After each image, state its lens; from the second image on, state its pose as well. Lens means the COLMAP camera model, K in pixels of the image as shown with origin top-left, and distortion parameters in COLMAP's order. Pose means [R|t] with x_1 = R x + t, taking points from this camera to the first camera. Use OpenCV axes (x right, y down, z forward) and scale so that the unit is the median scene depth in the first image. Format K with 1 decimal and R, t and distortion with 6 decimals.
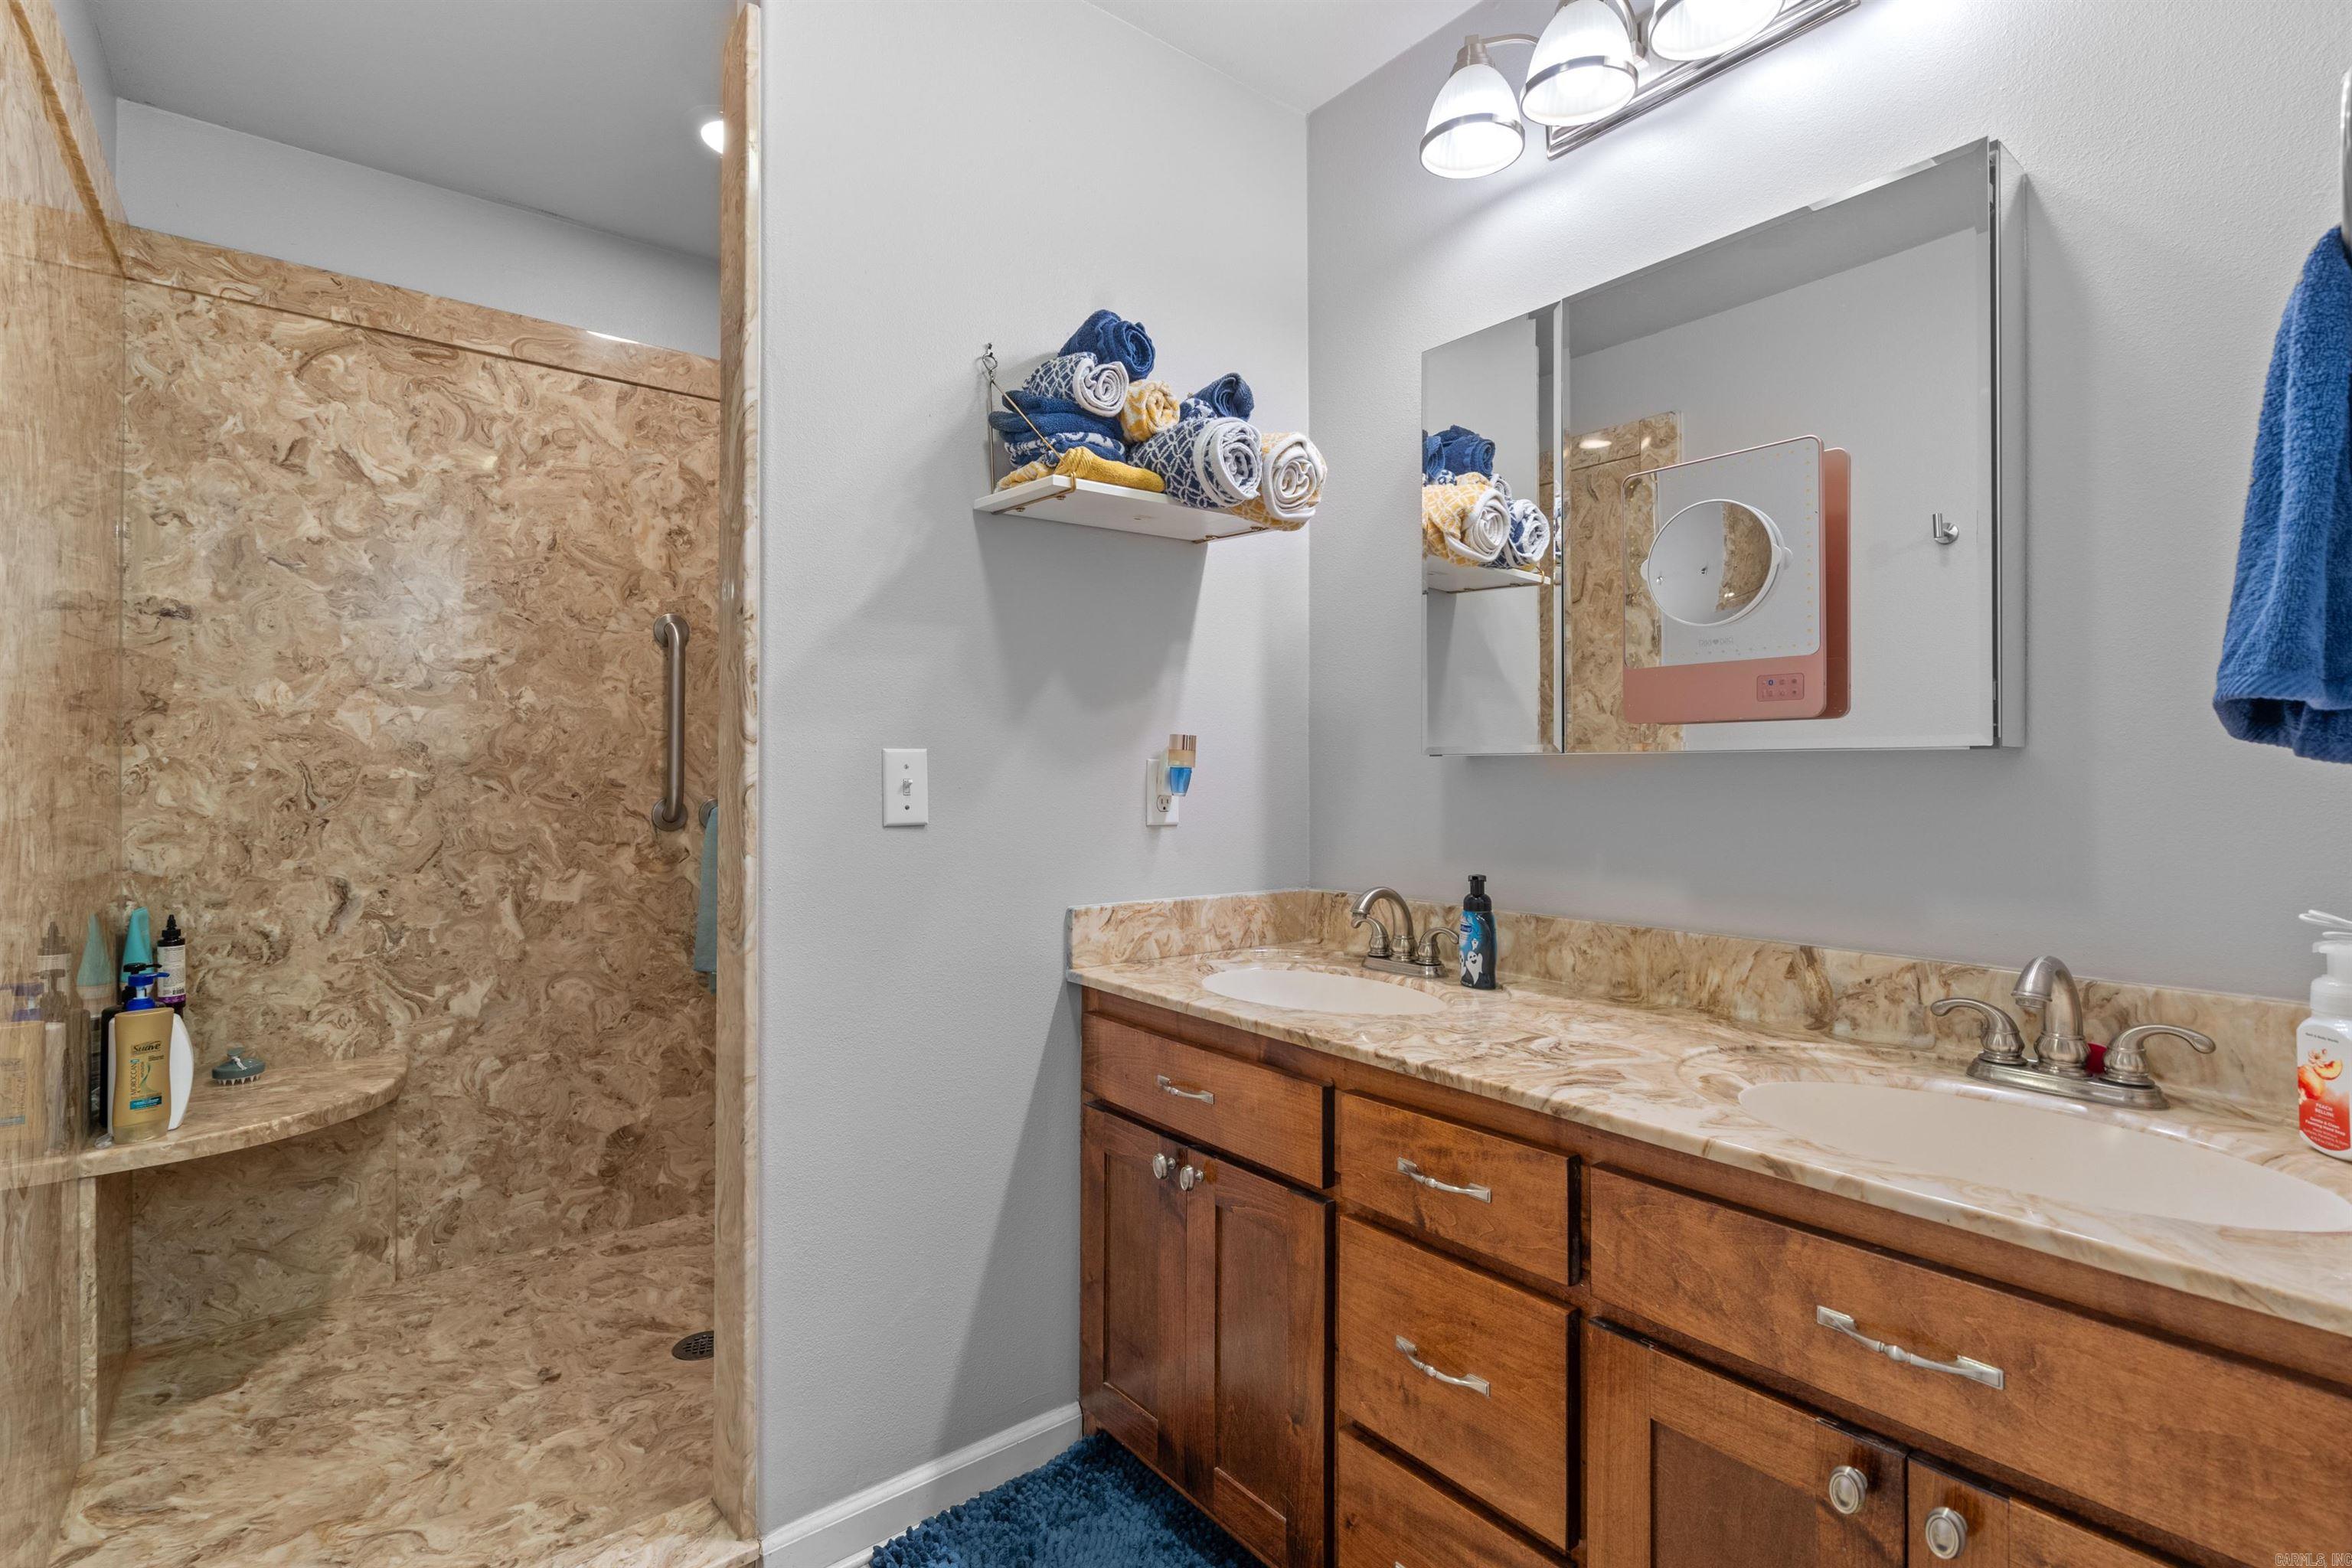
lens RADIAL K [[1068.6, 0, 1168.1], [0, 1068.6, 775.5], [0, 0, 1]] dist [-0.002078, 0.000738]
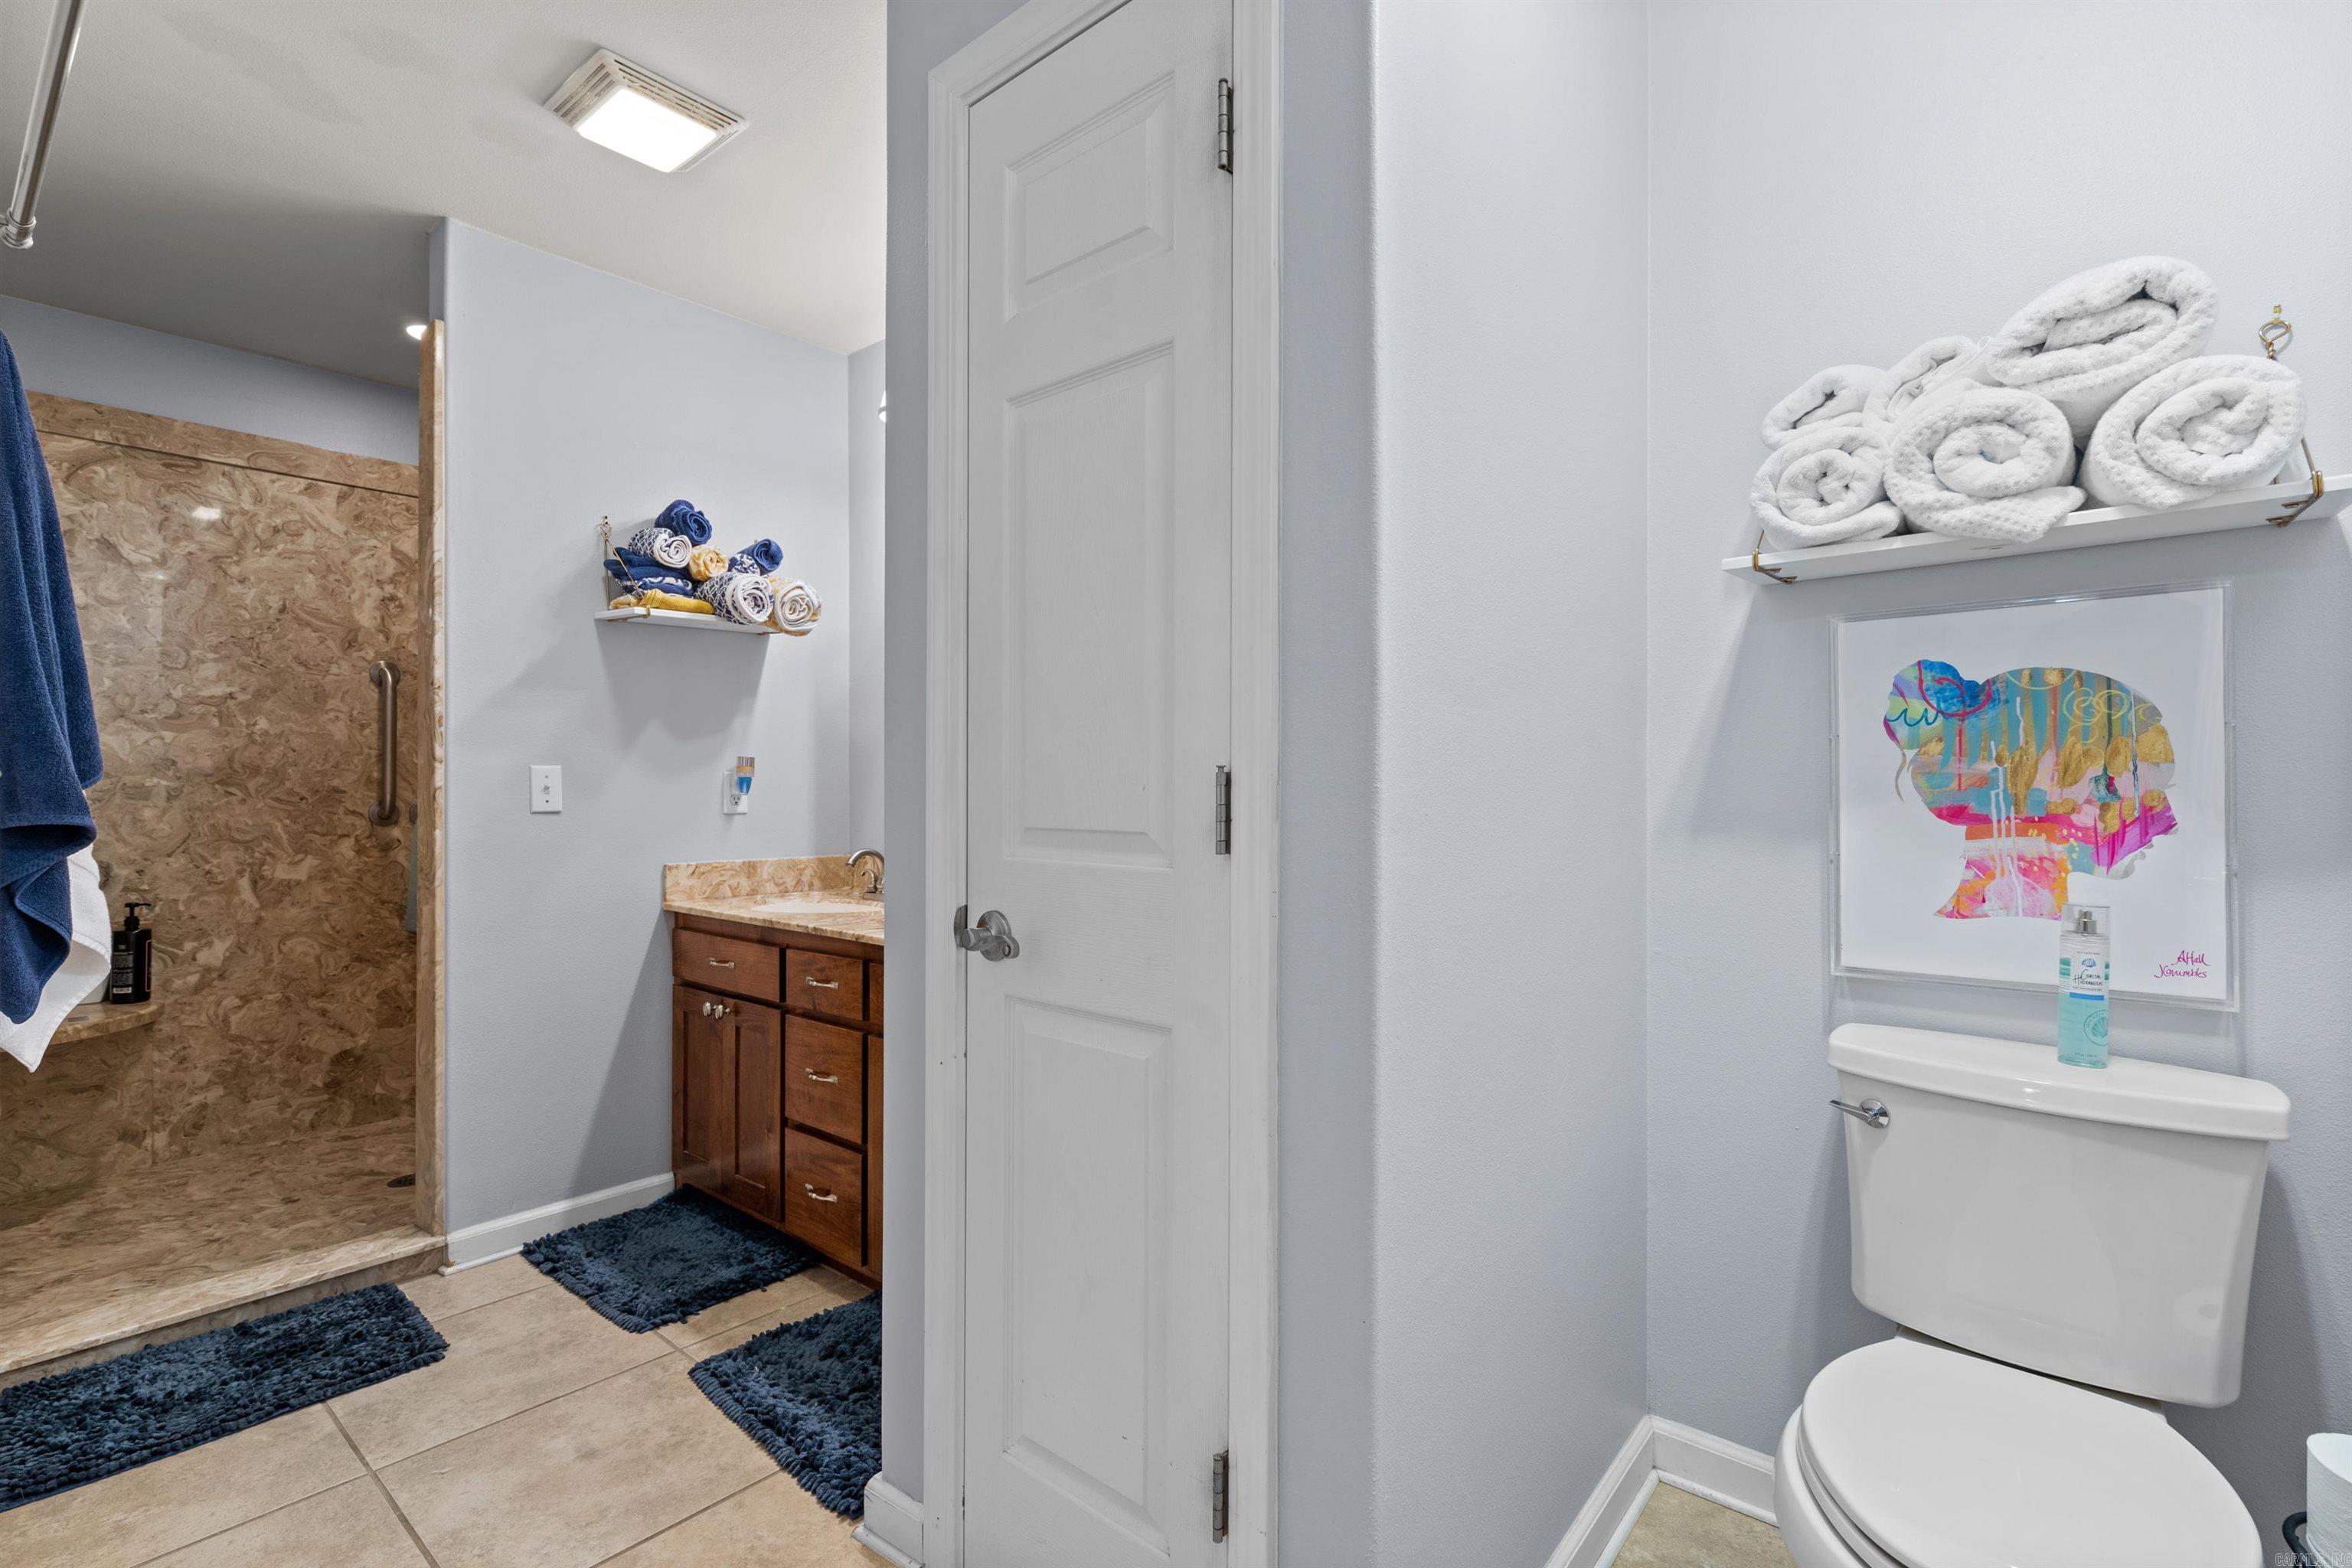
lens RADIAL K [[1068.6, 0, 1180.4], [0, 1068.6, 787.5], [0, 0, 1]] dist [-0.002078, 0.000738]
pose [[0.979133, -0.002769, 0.203200, 0.335303], [0.002468, 0.999995, 0.001738, 0.007256], [-0.203204, -0.001200, 0.979136, -0.719951]]
